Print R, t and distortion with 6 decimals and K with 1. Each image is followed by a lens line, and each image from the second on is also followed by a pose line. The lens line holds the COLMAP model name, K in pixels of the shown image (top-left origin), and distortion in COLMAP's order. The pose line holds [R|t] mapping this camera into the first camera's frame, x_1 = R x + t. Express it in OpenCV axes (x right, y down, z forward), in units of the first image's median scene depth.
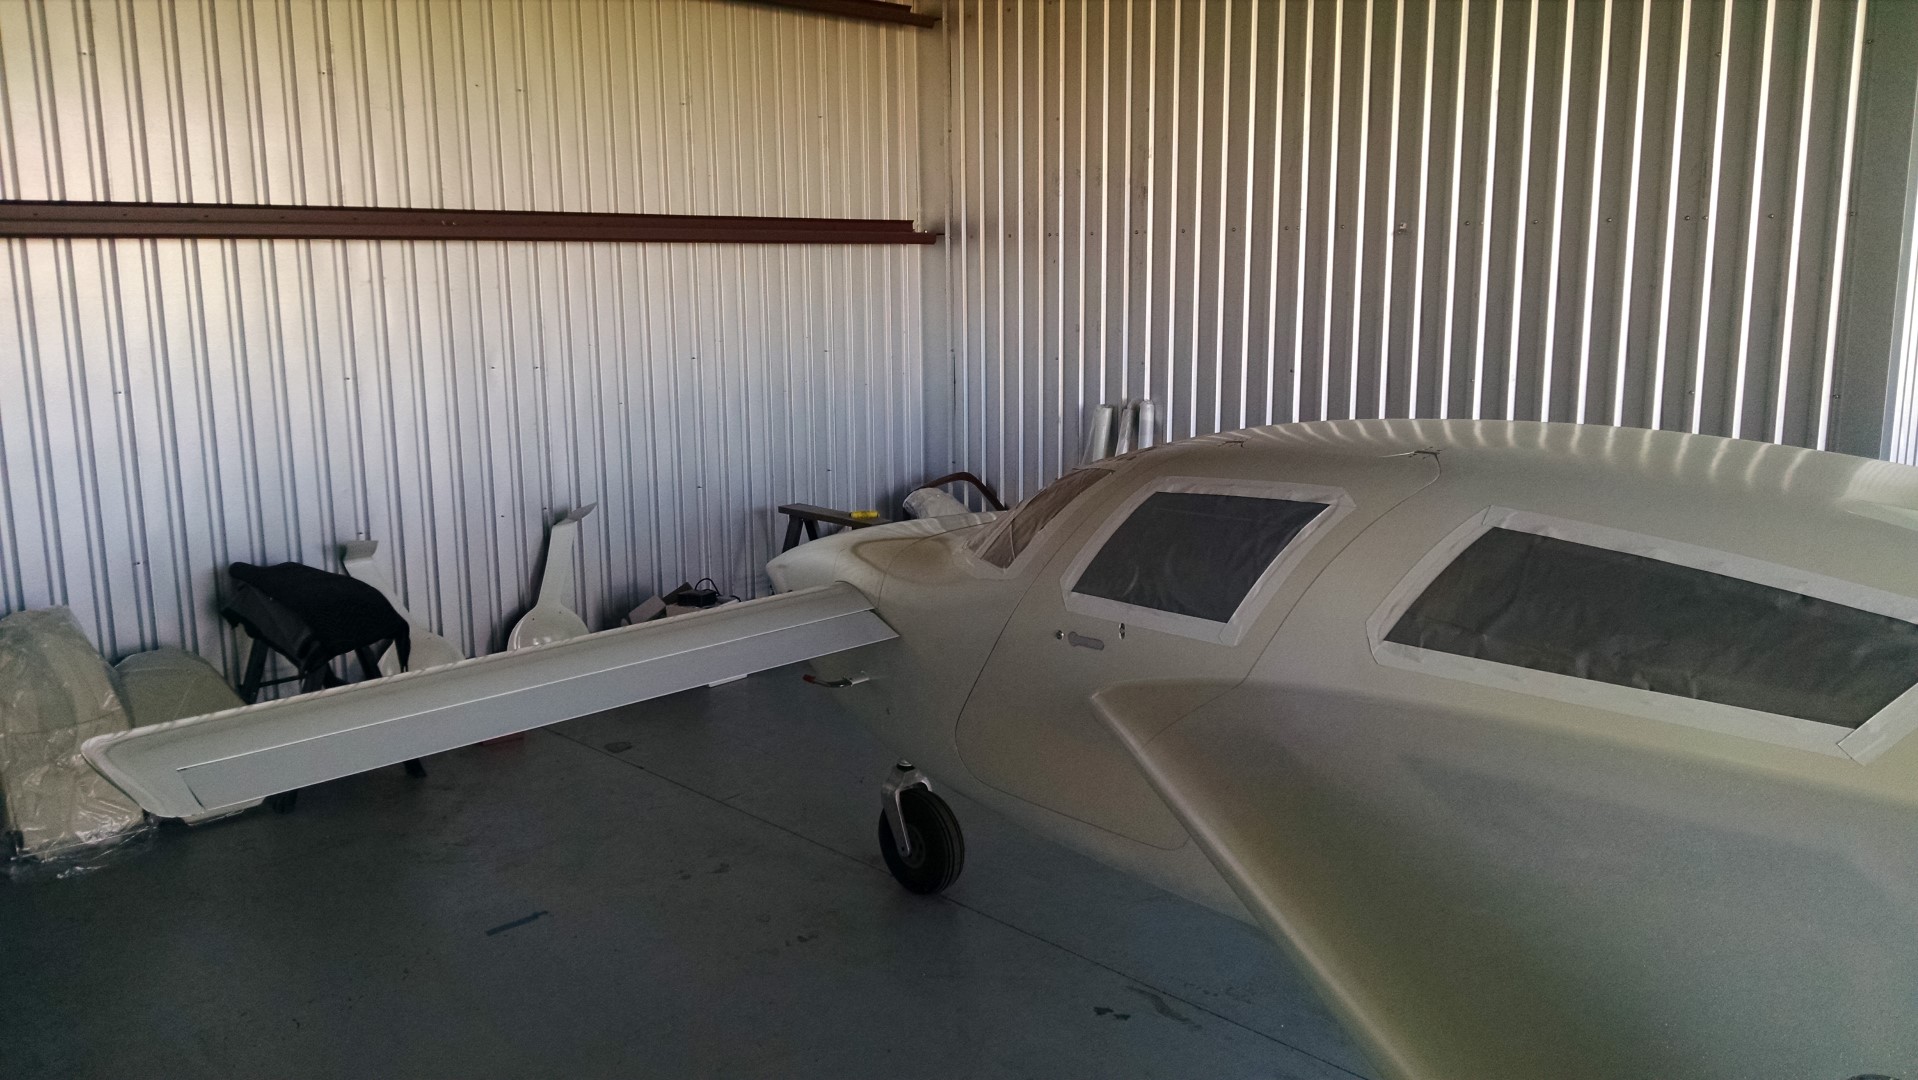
lens RADIAL K [[1450.0, 0, 969.2], [0, 1450.0, 516.4], [0, 0, 1]] dist [0.026058, -0.056004]
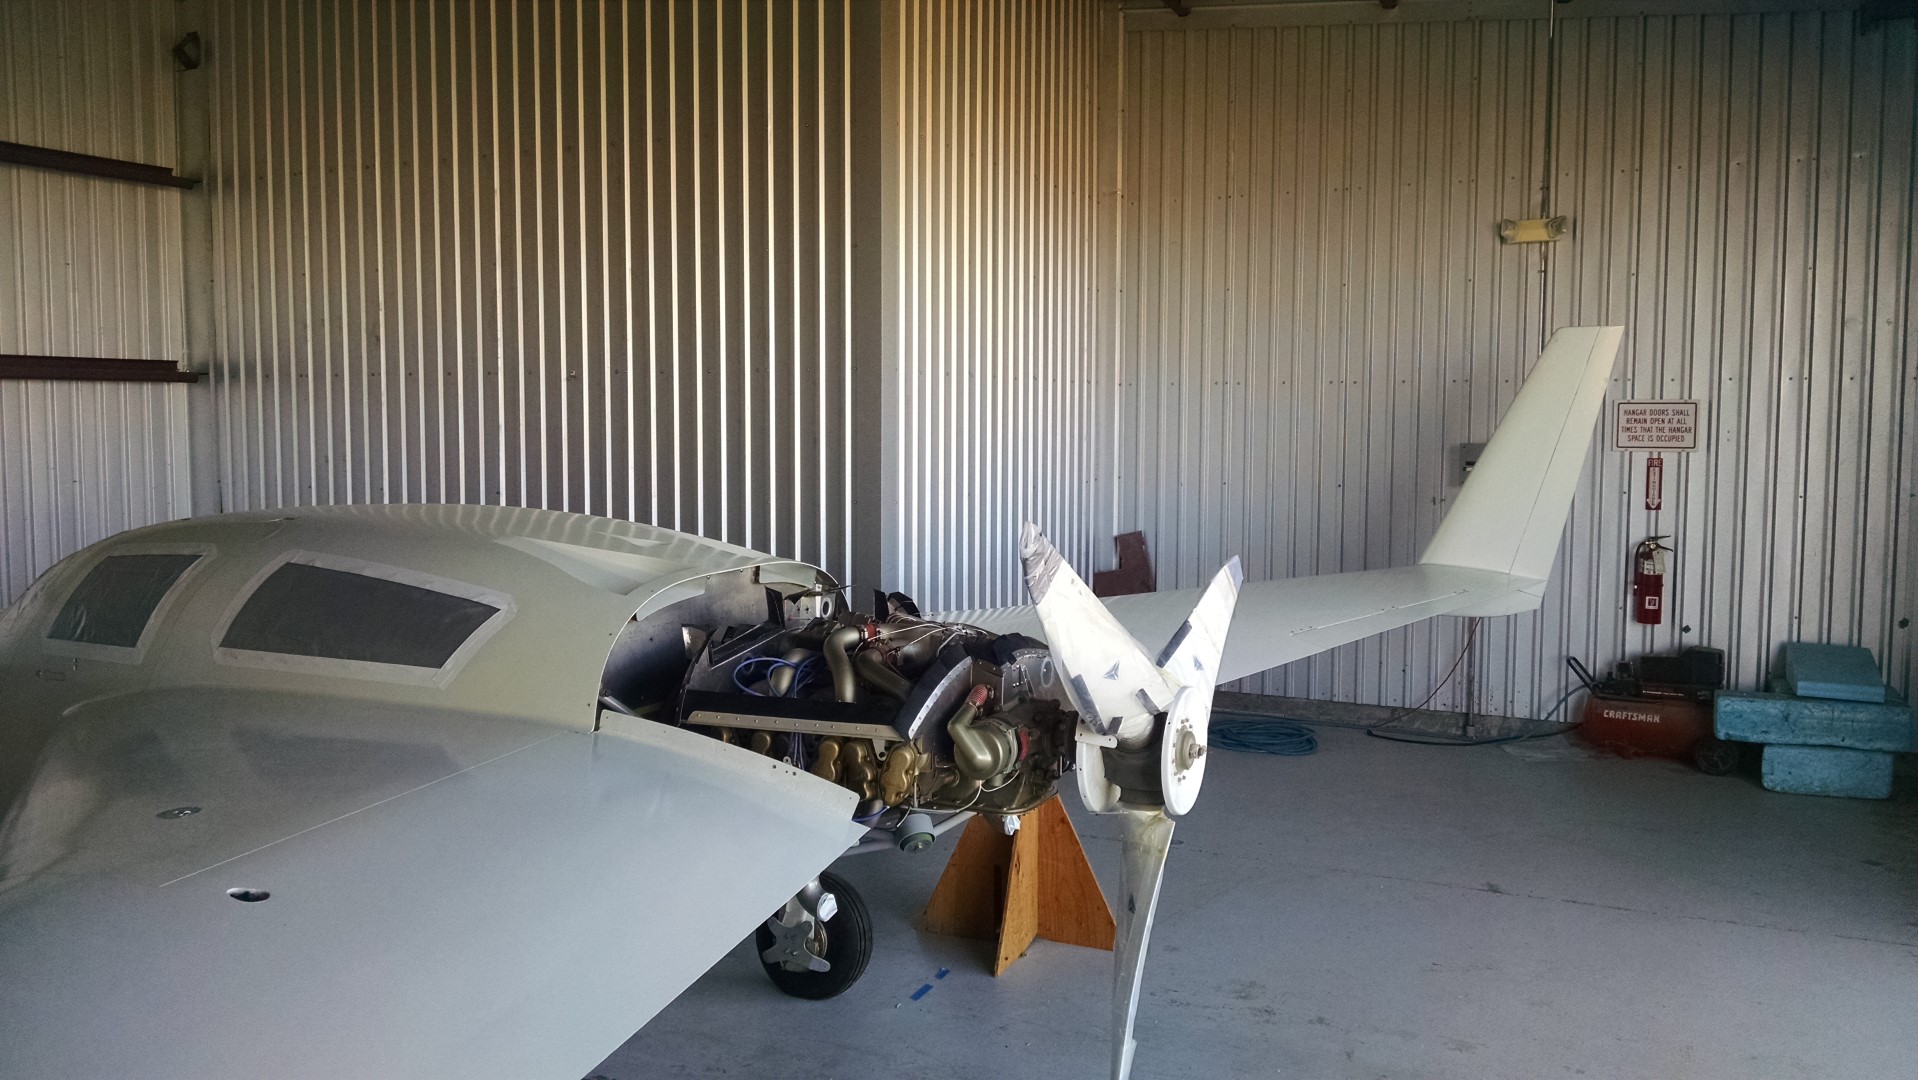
lens RADIAL K [[1450.0, 0, 969.2], [0, 1450.0, 516.4], [0, 0, 1]] dist [0.026058, -0.056004]
pose [[0.946148, -0.011090, 0.323543, 0.166758], [0.045112, 0.994179, -0.097843, 0.041952], [-0.320575, 0.107170, 0.941141, -0.186934]]
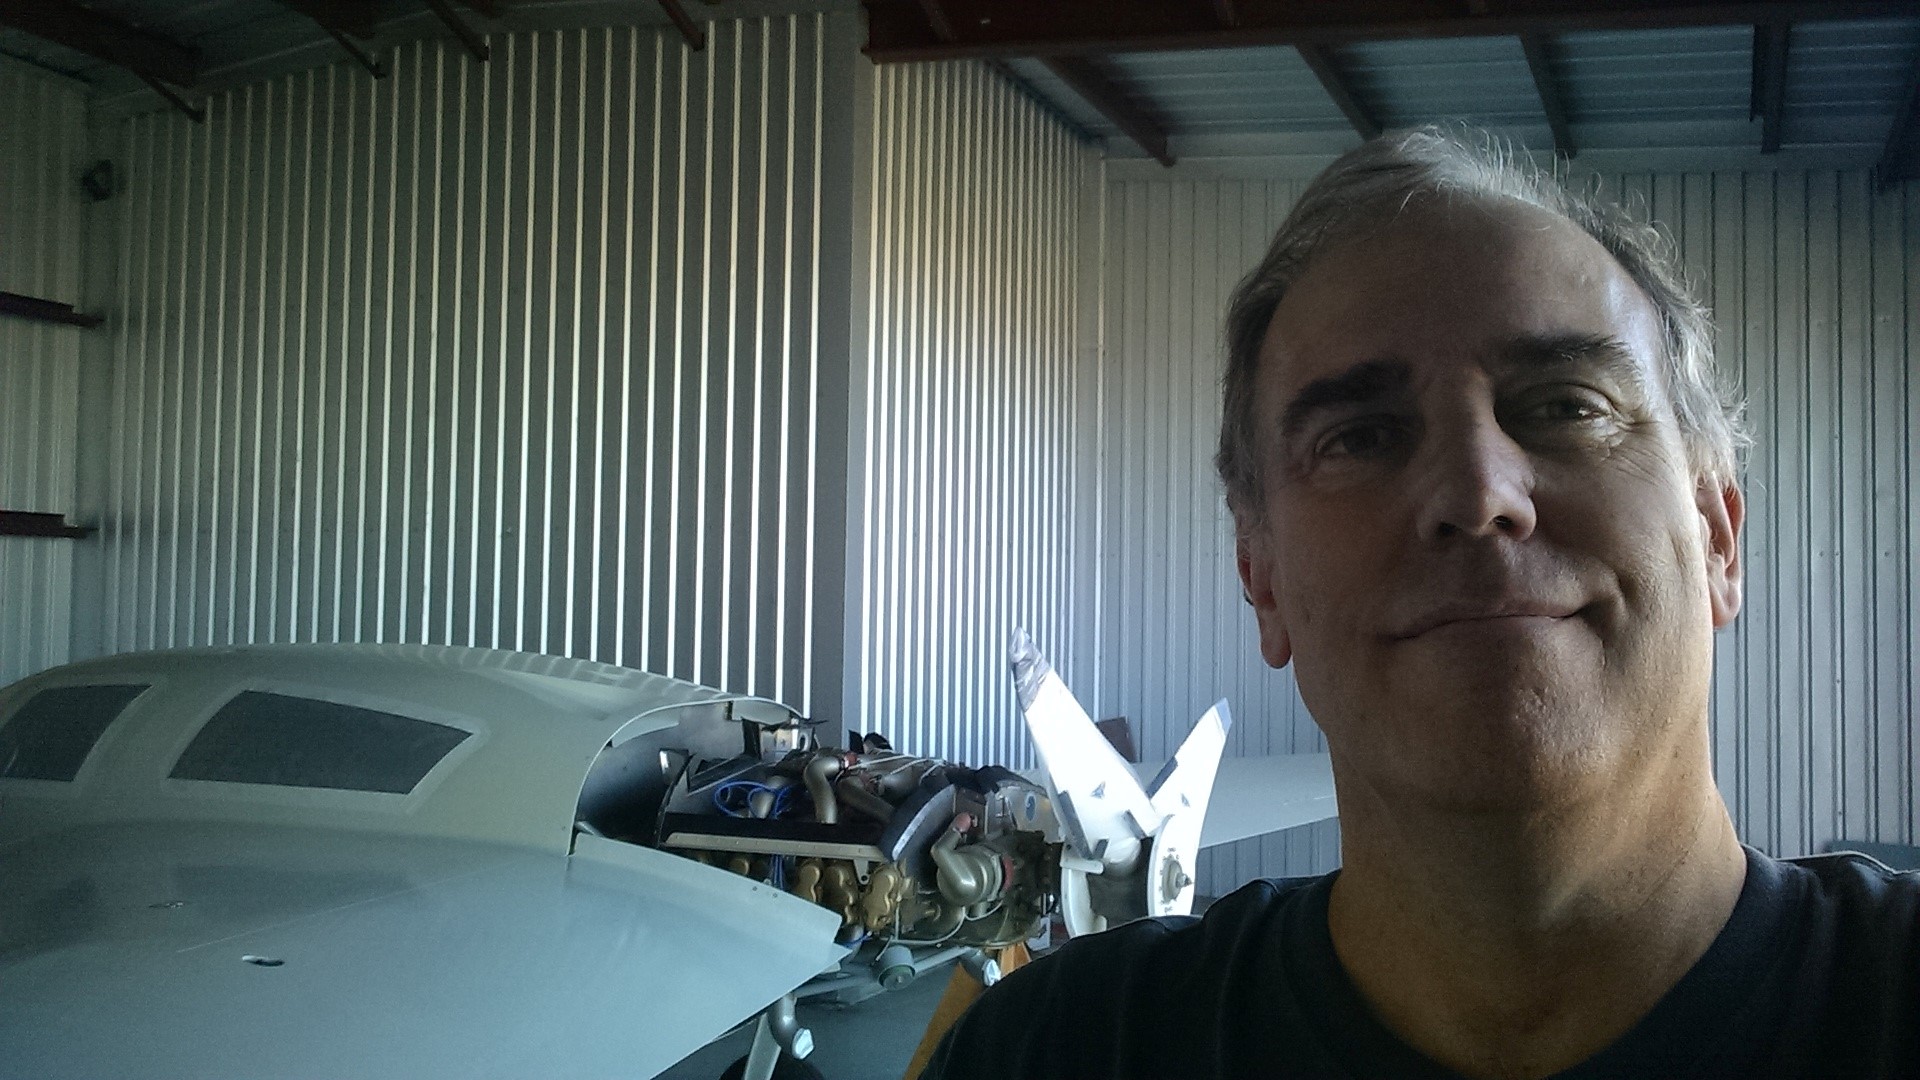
lens RADIAL K [[1686.4, 0, 960.0], [0, 1686.4, 540.0], [0, 0, 1]] dist [0.006674, 0.009977]
pose [[0.938852, 0.038252, 0.342188, 0.138587], [0.036713, 0.977023, -0.209949, 0.072861], [-0.342357, 0.209674, 0.915876, -0.239681]]
